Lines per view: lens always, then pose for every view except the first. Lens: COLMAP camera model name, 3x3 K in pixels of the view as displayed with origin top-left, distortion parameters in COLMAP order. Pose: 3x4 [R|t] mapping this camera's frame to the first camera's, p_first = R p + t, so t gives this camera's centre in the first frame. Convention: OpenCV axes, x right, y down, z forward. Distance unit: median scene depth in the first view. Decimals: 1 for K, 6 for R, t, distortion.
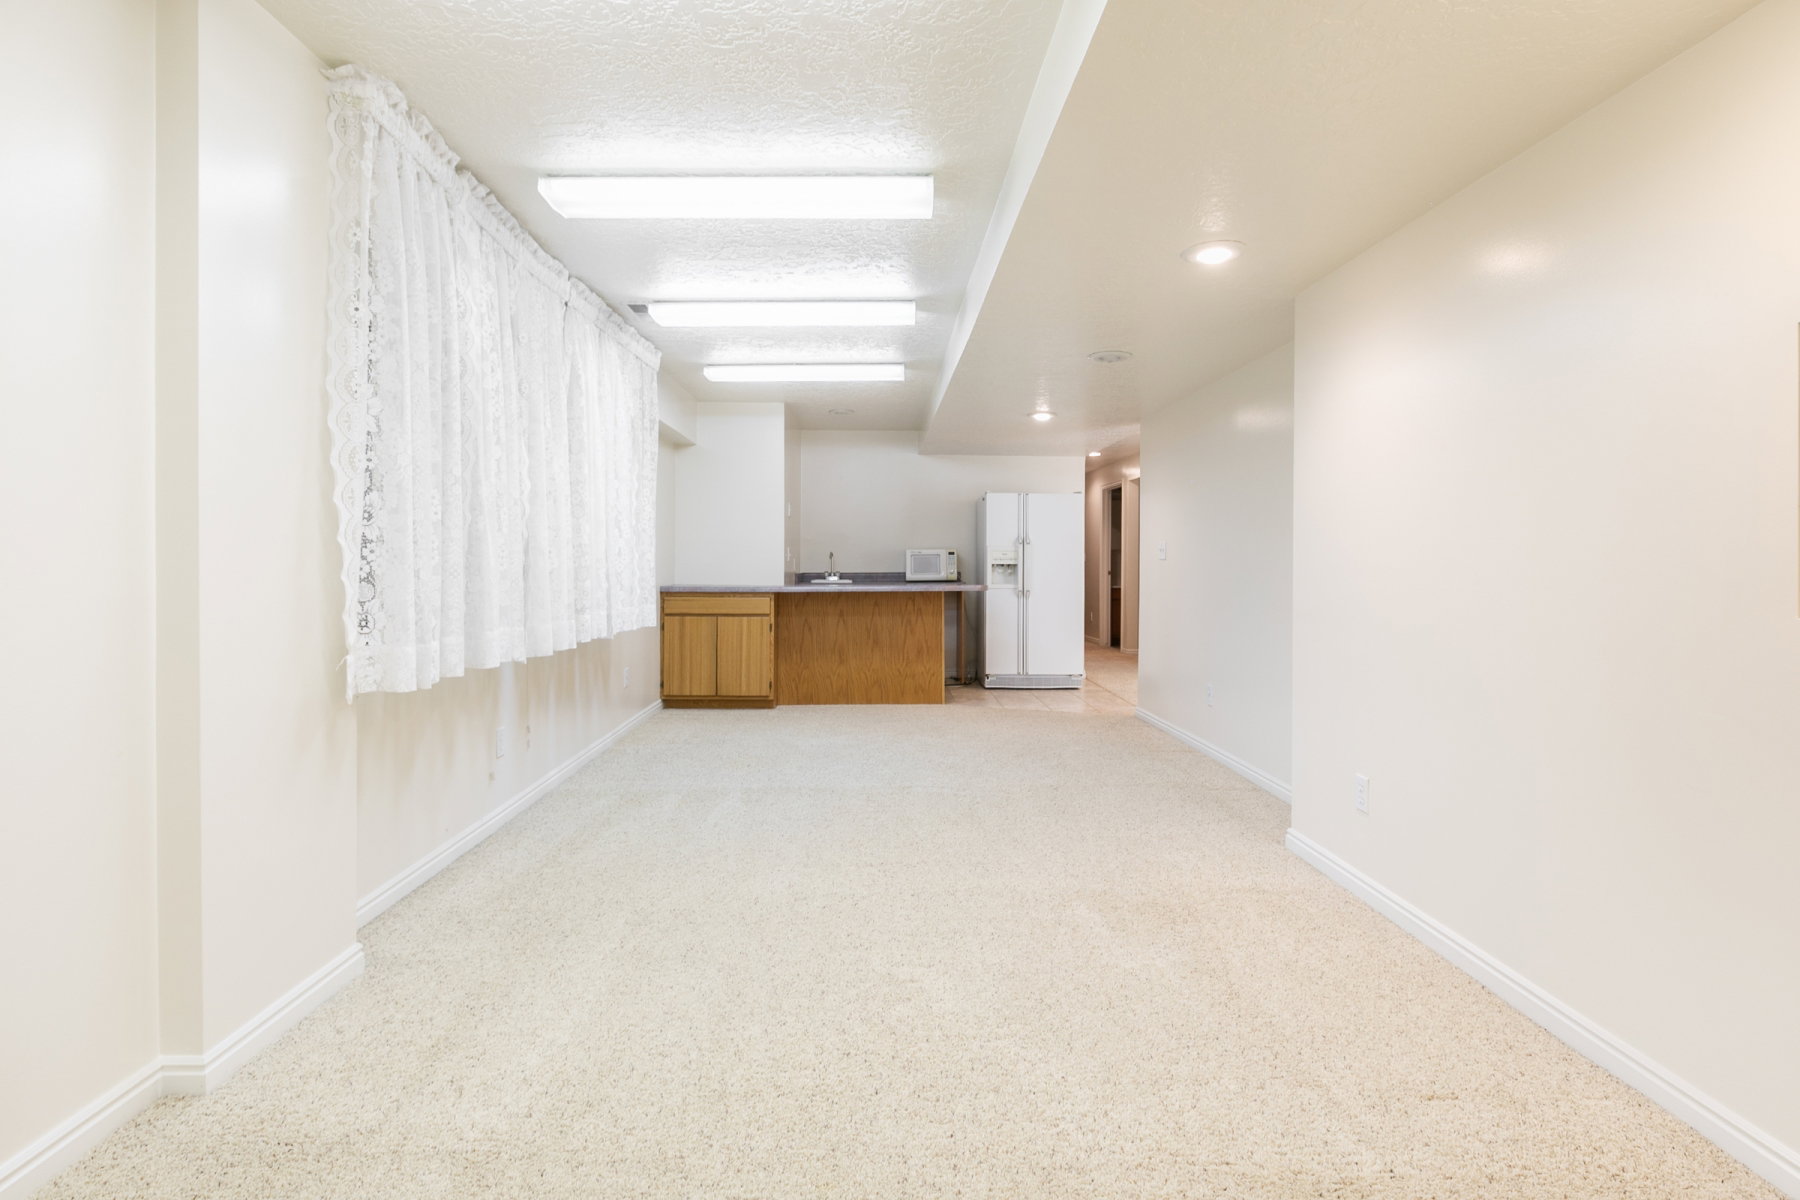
lens RADIAL K [[833.4, 0, 897.4], [0, 833.4, 582.0], [0, 0, 1]] dist [-0.002566, -0.000127]
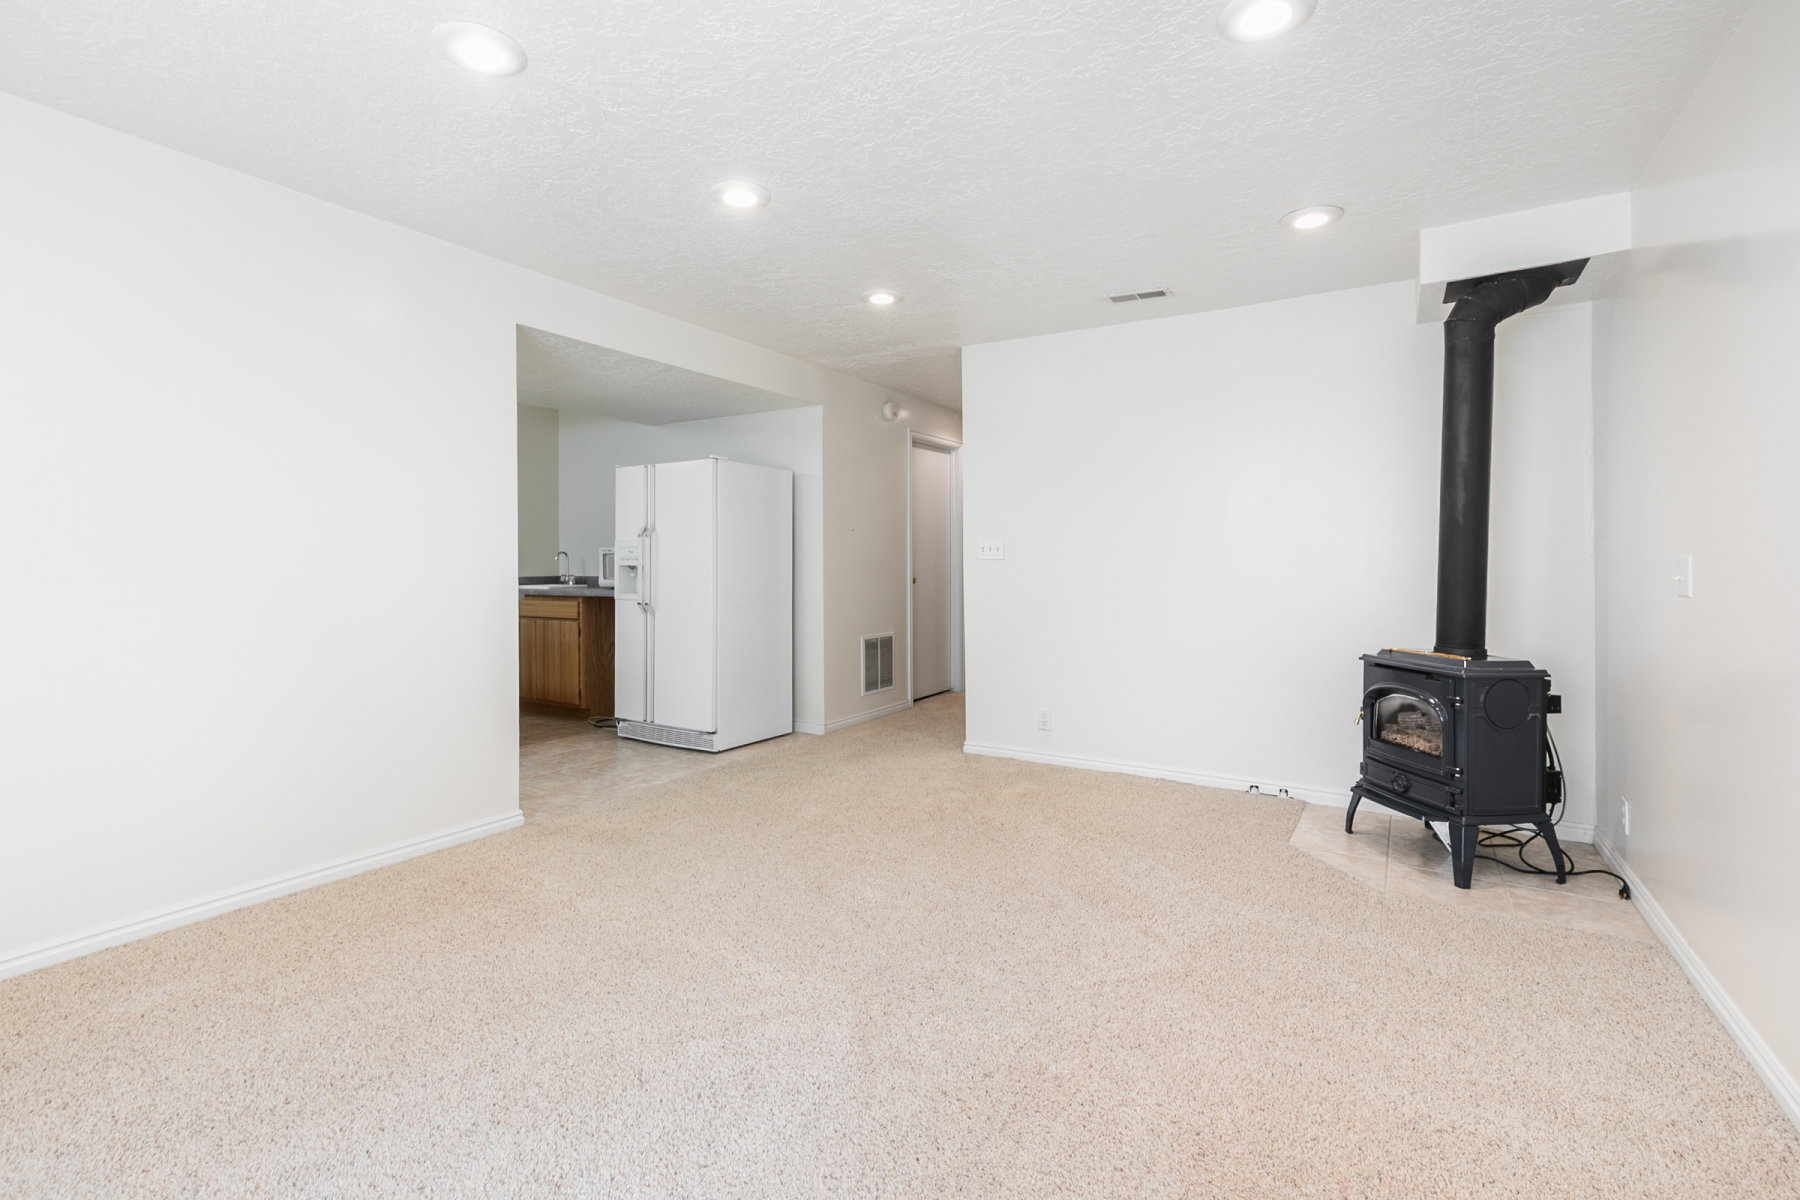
lens RADIAL K [[833.4, 0, 897.4], [0, 833.4, 582.0], [0, 0, 1]] dist [-0.002566, -0.000127]
pose [[0.569554, 0.013294, -0.821846, 0.833608], [-0.007839, 0.999912, 0.010742, -0.016918], [0.821916, 0.000324, 0.569608, 0.779250]]
